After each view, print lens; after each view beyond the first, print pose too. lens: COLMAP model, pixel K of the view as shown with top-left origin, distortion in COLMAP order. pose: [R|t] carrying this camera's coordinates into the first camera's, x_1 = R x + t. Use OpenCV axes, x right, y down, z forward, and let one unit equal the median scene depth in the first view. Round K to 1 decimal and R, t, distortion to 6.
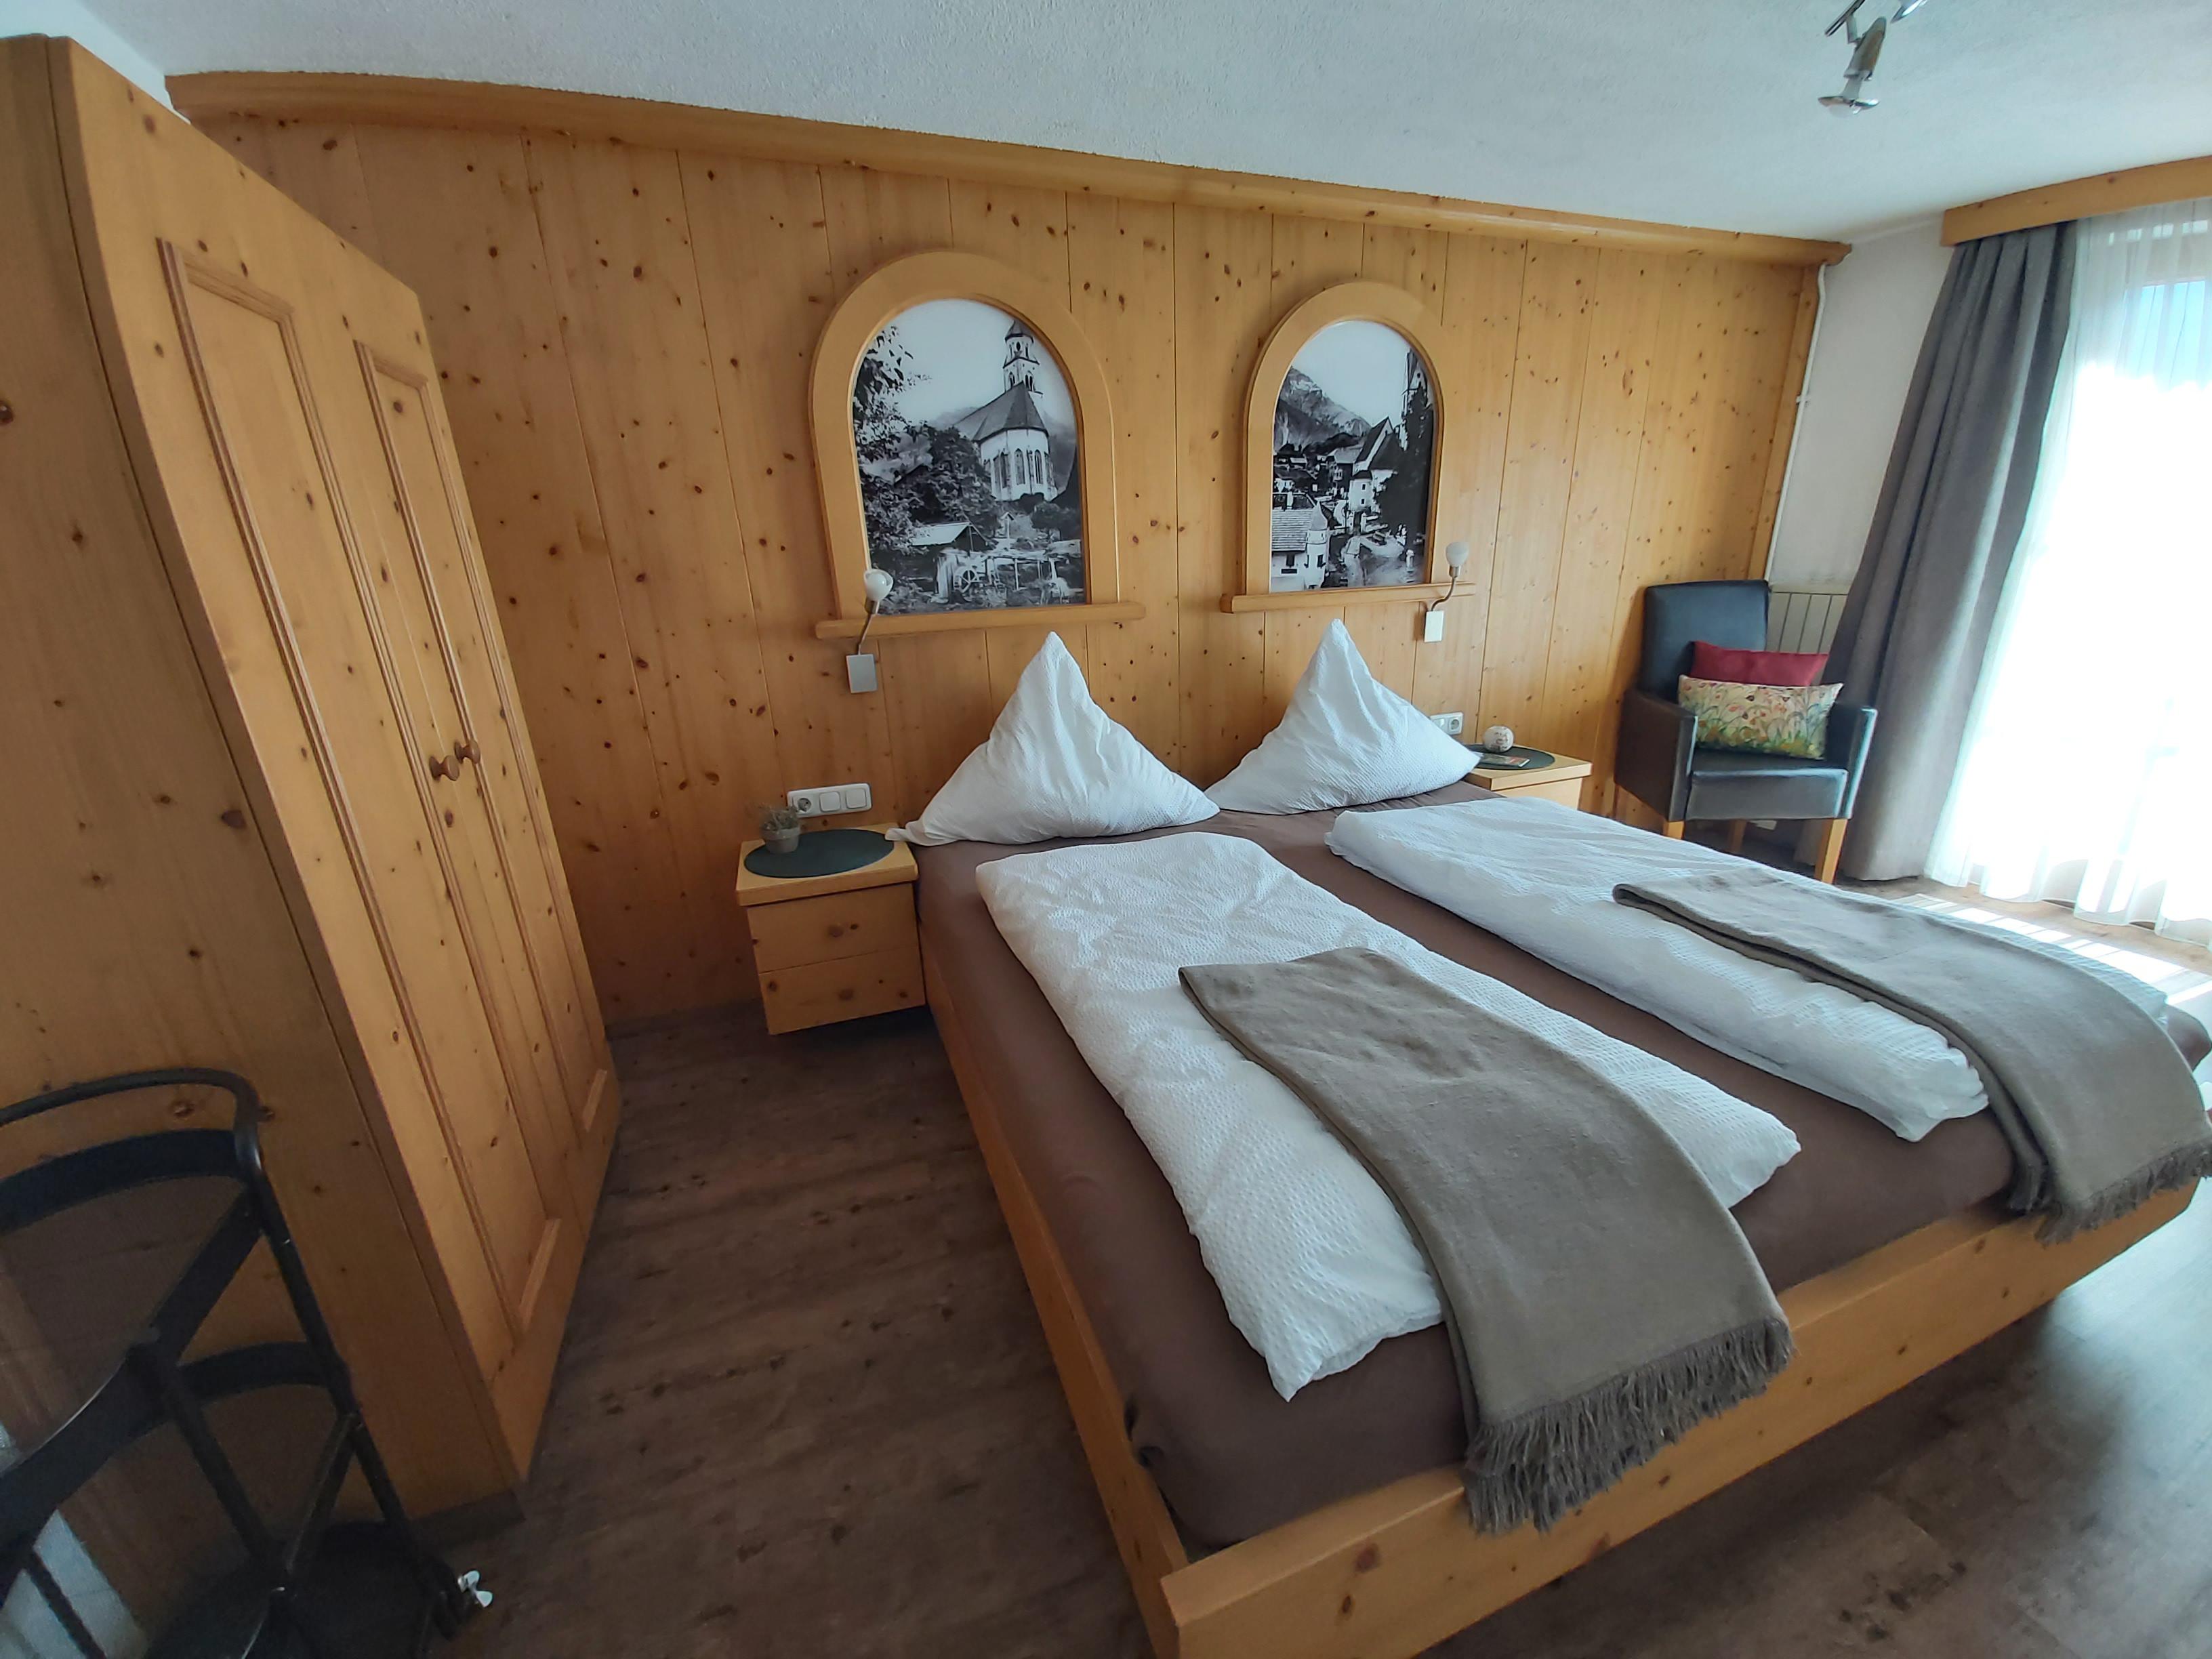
lens RADIAL K [[868.1, 0, 1098.1], [0, 868.1, 838.5], [0, 0, 1]] dist [0.015240, -0.012422]
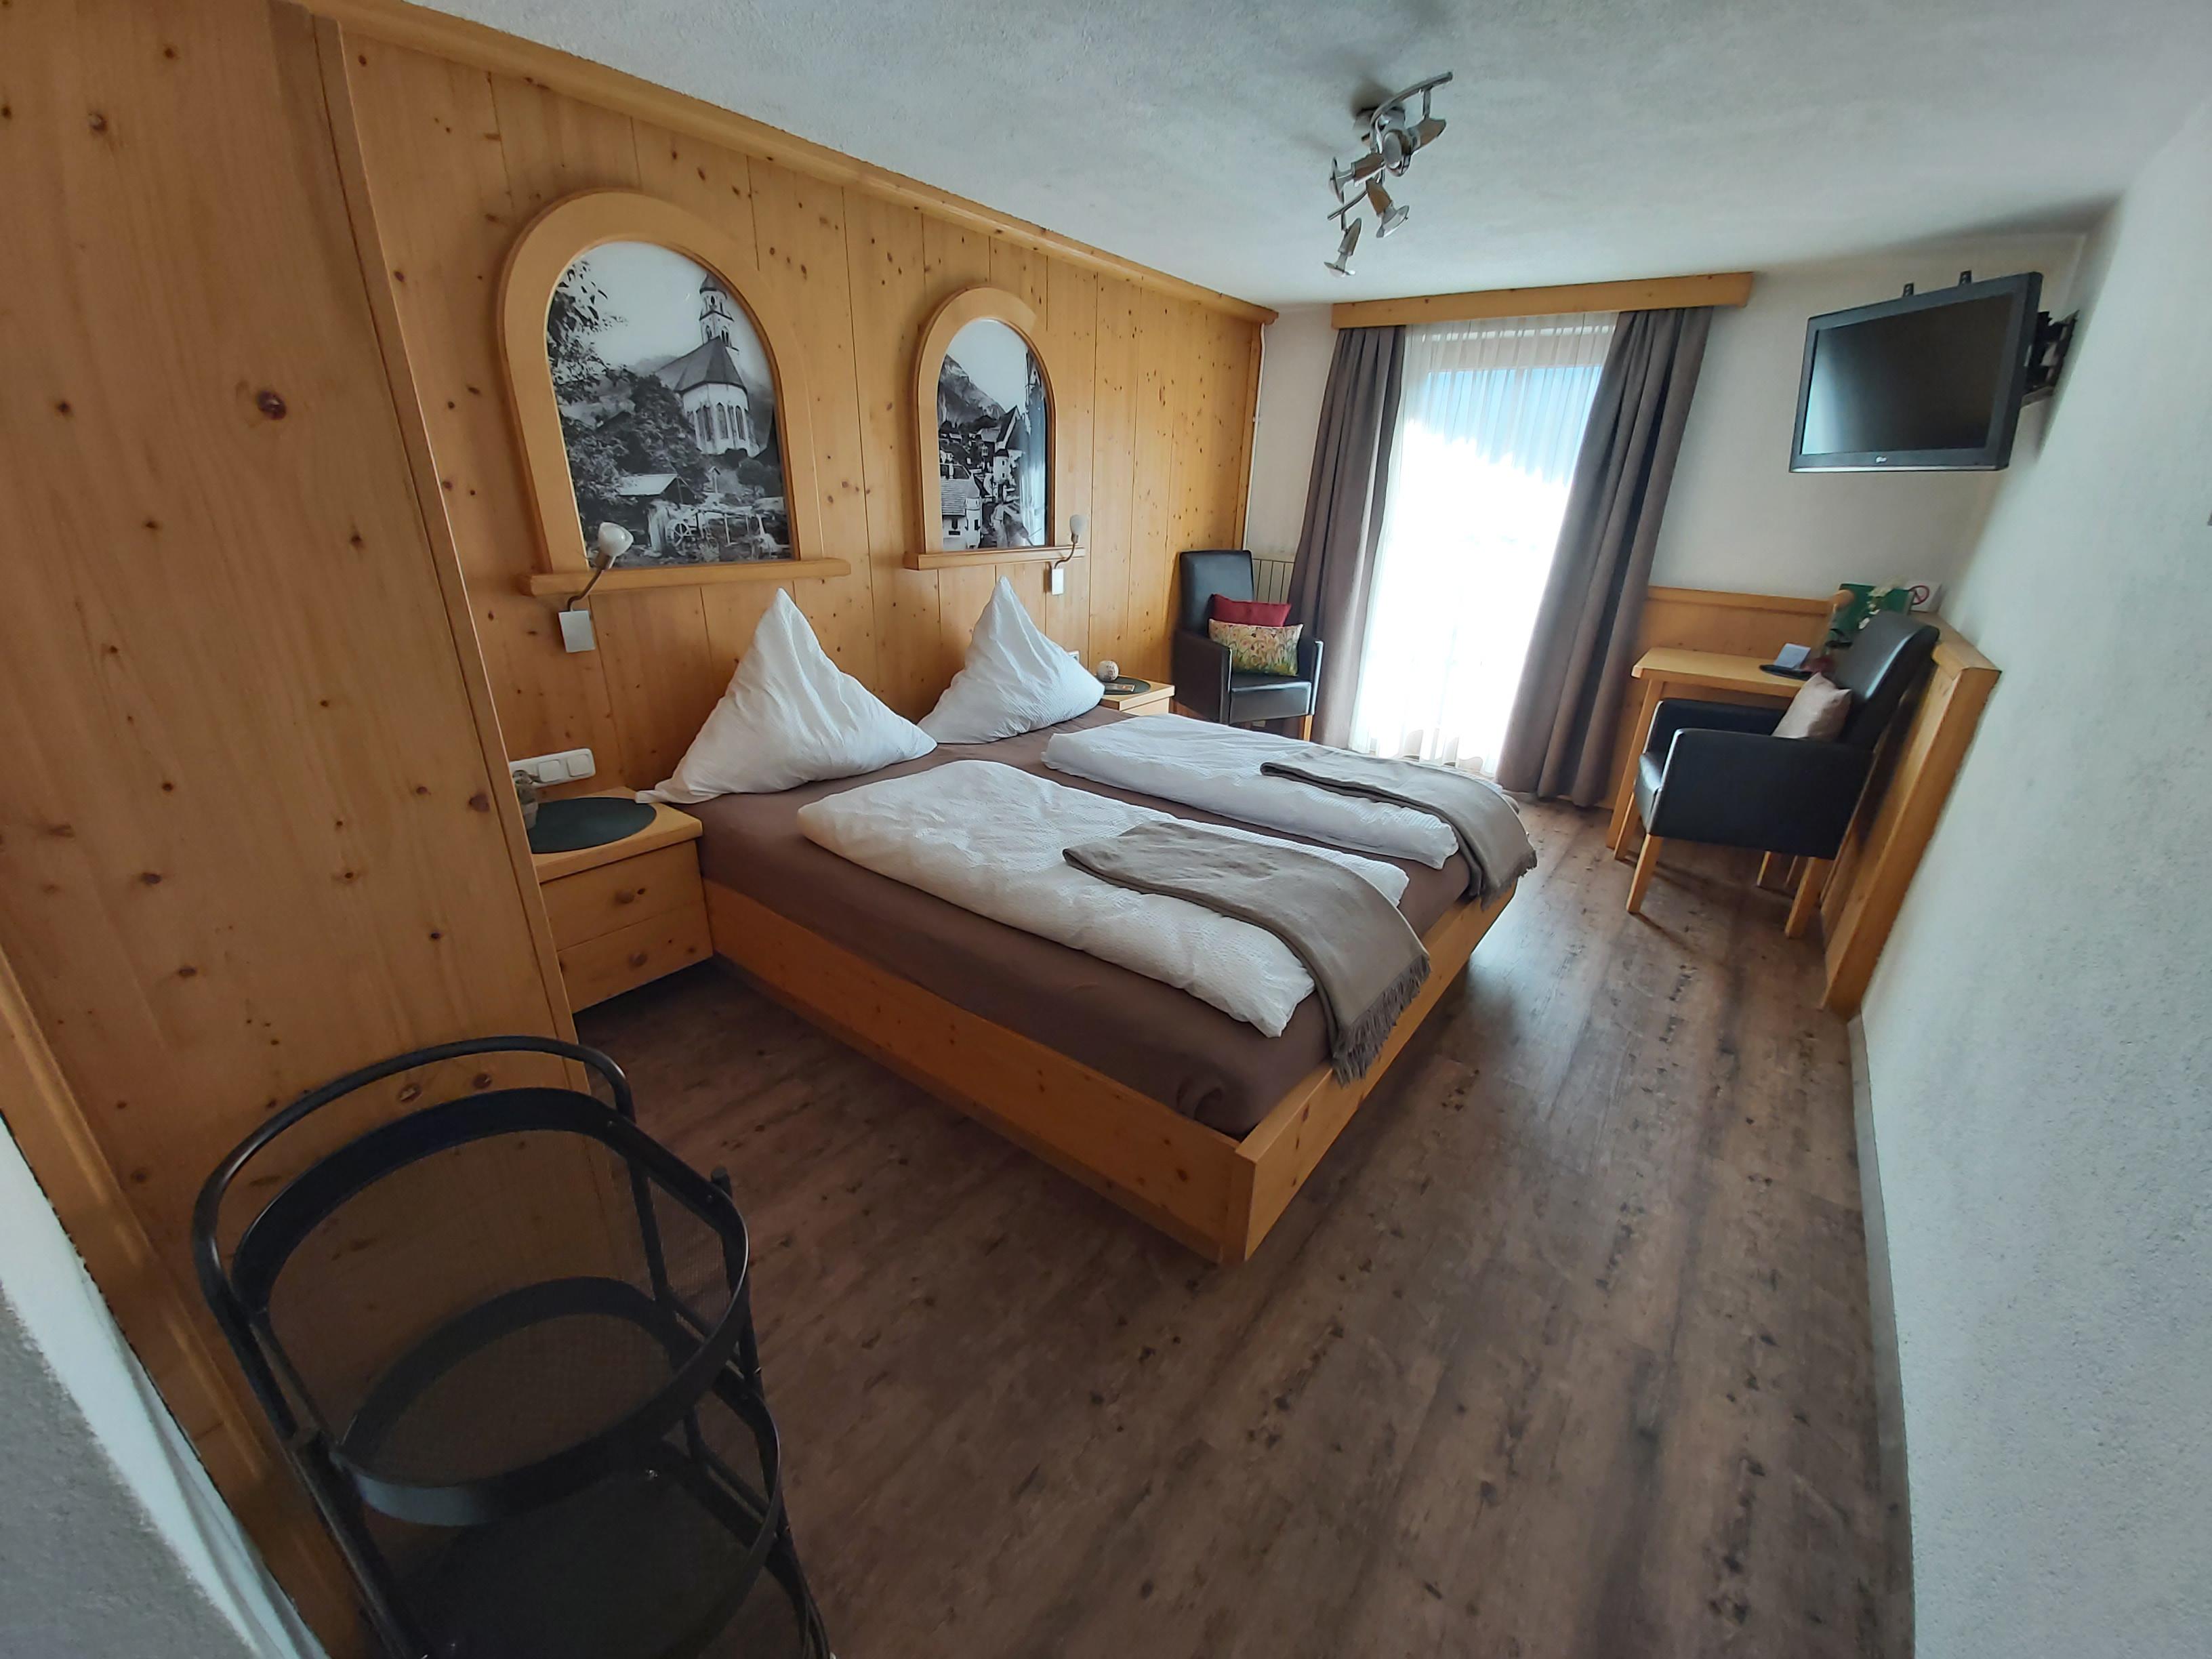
lens RADIAL K [[868.1, 0, 1115.2], [0, 868.1, 836.0], [0, 0, 1]] dist [0.015240, -0.012422]
pose [[0.835879, -0.144493, 0.529555, -0.306985], [0.107551, 0.989144, 0.100131, -0.001667], [-0.538274, -0.026743, 0.842345, -0.113236]]
